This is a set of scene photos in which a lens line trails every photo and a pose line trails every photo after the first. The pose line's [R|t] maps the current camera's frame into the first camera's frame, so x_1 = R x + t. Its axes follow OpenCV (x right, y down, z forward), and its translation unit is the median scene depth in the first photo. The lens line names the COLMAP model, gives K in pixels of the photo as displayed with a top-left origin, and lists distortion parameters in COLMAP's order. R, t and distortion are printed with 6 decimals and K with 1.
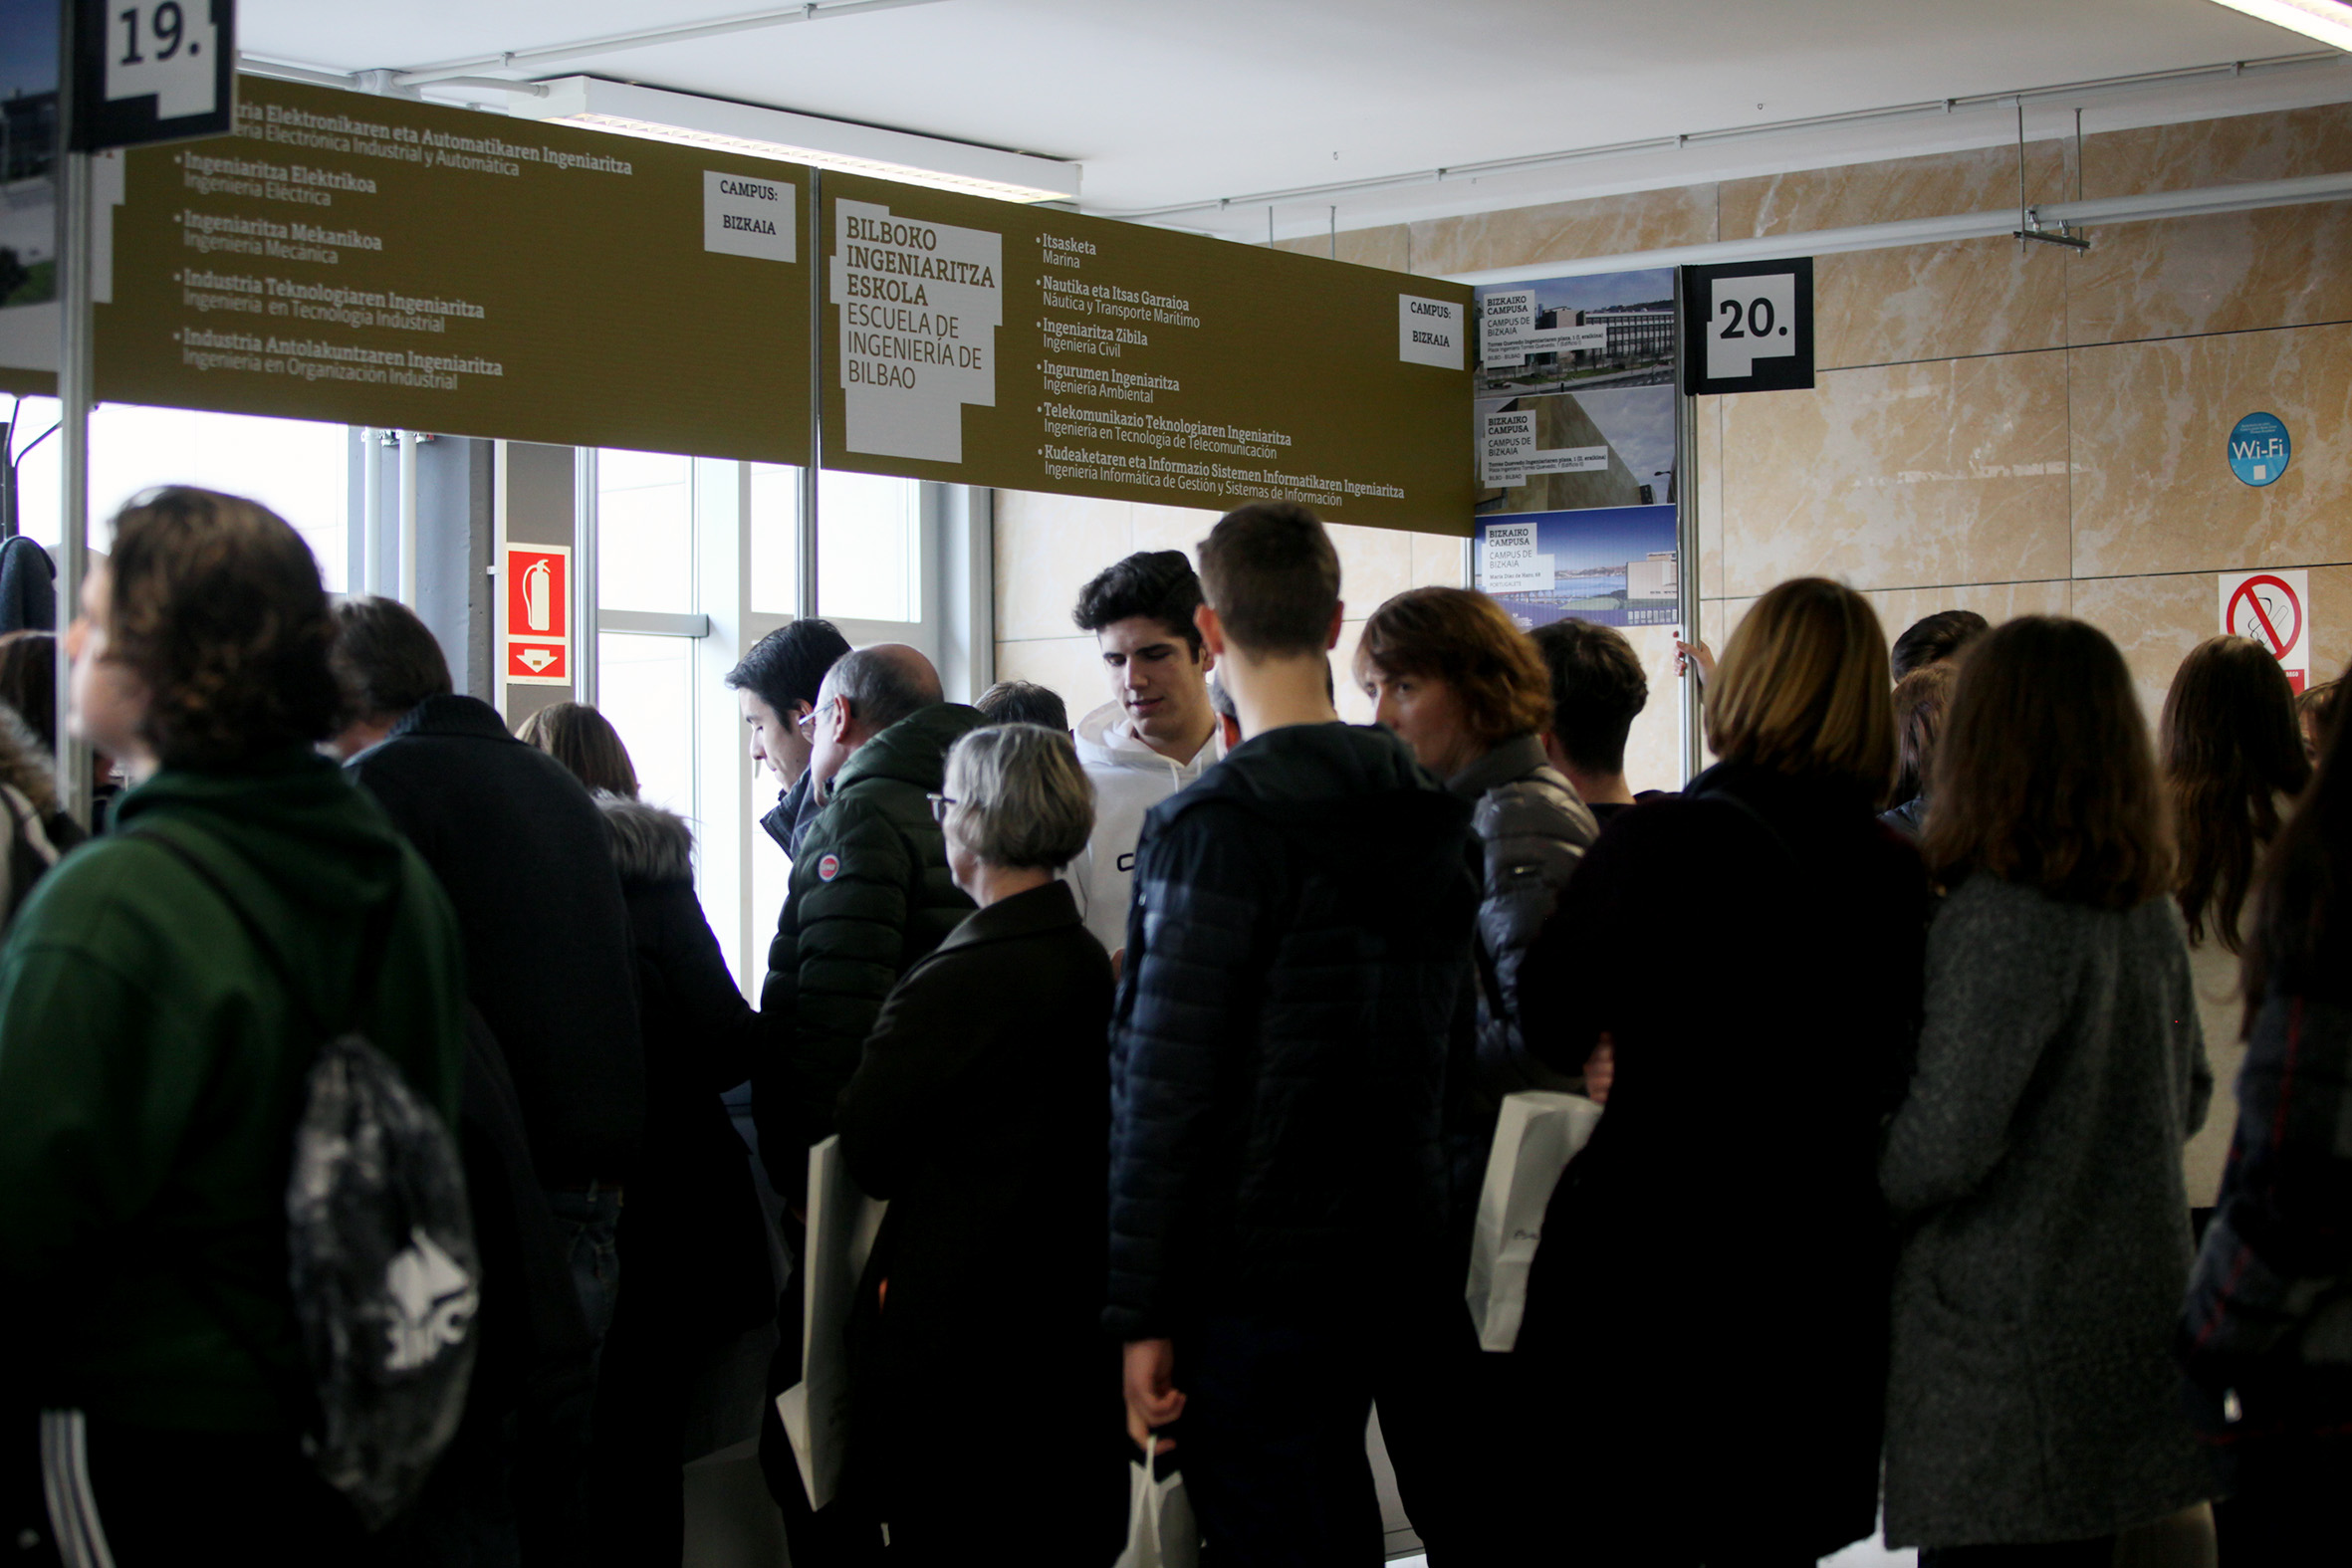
lens RADIAL K [[4524.0, 0, 1176.0], [0, 4524.0, 784.0], [0, 0, 1]] dist [0.030797, -0.047132]
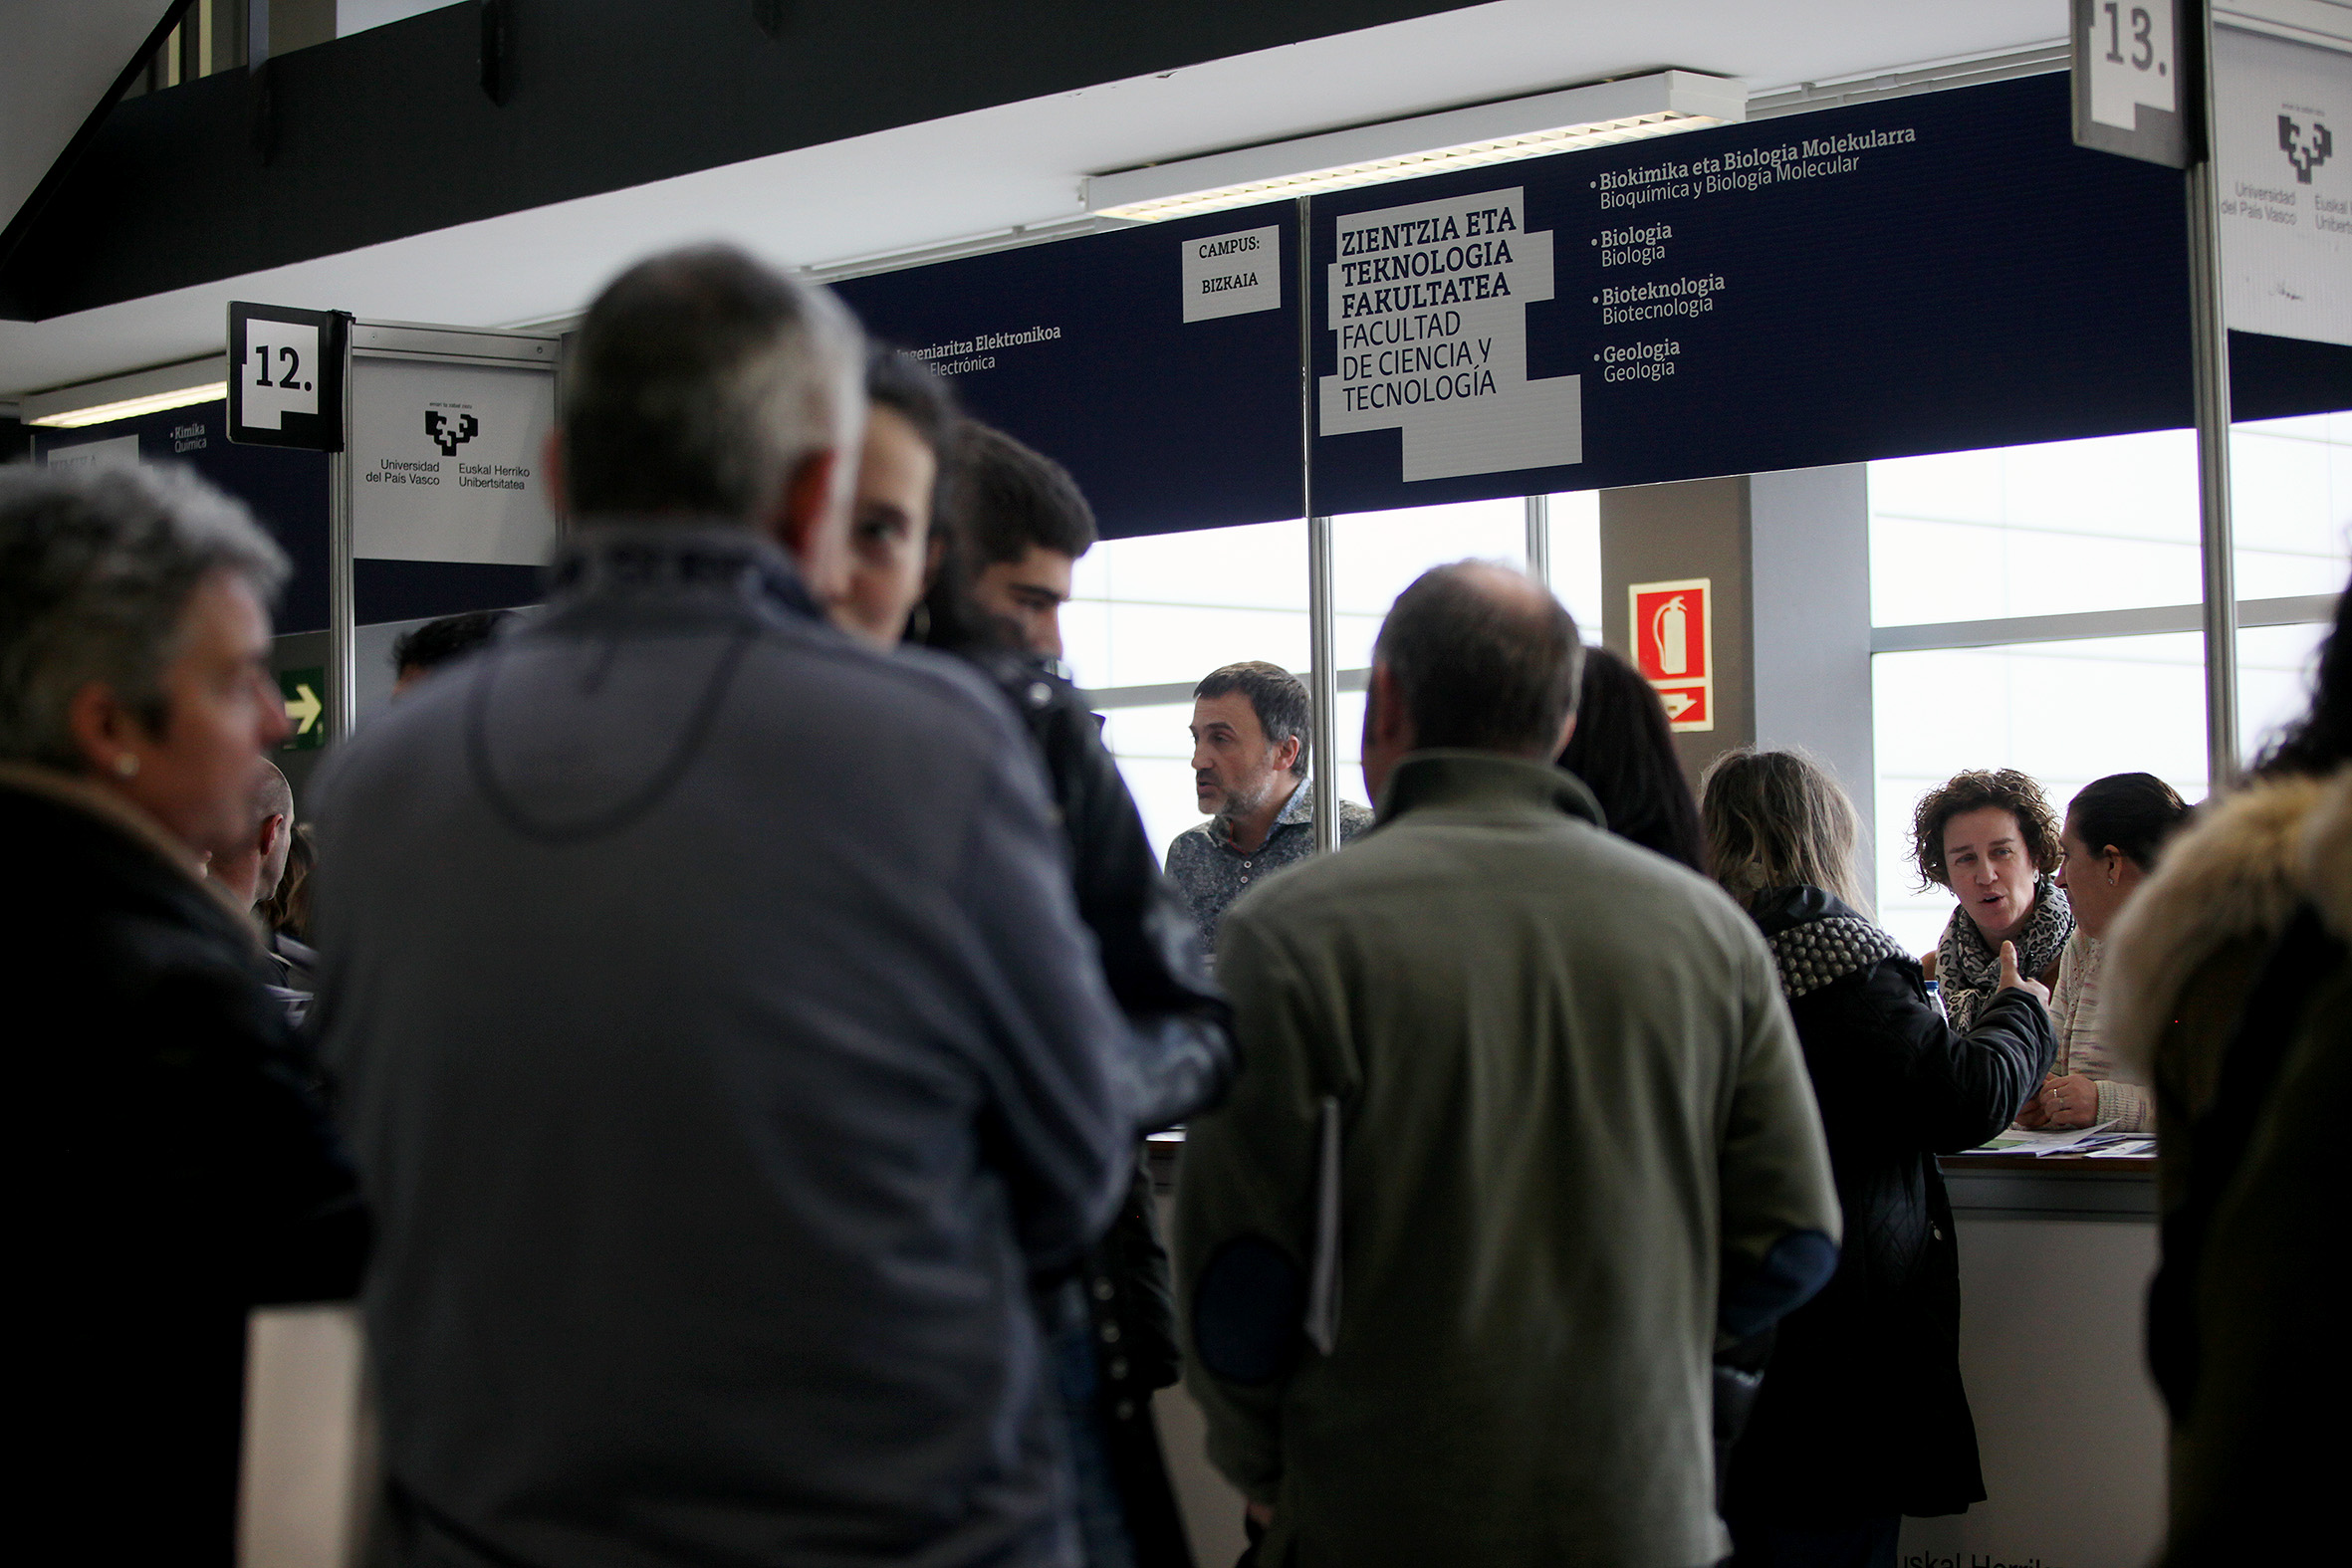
lens RADIAL K [[4524.0, 0, 1176.0], [0, 4524.0, 784.0], [0, 0, 1]] dist [0.030797, -0.047132]
pose [[-0.133631, -0.029843, -0.990582, 0.858220], [0.039886, 0.998575, -0.035464, 0.019417], [0.990228, -0.044249, -0.132250, 1.088259]]
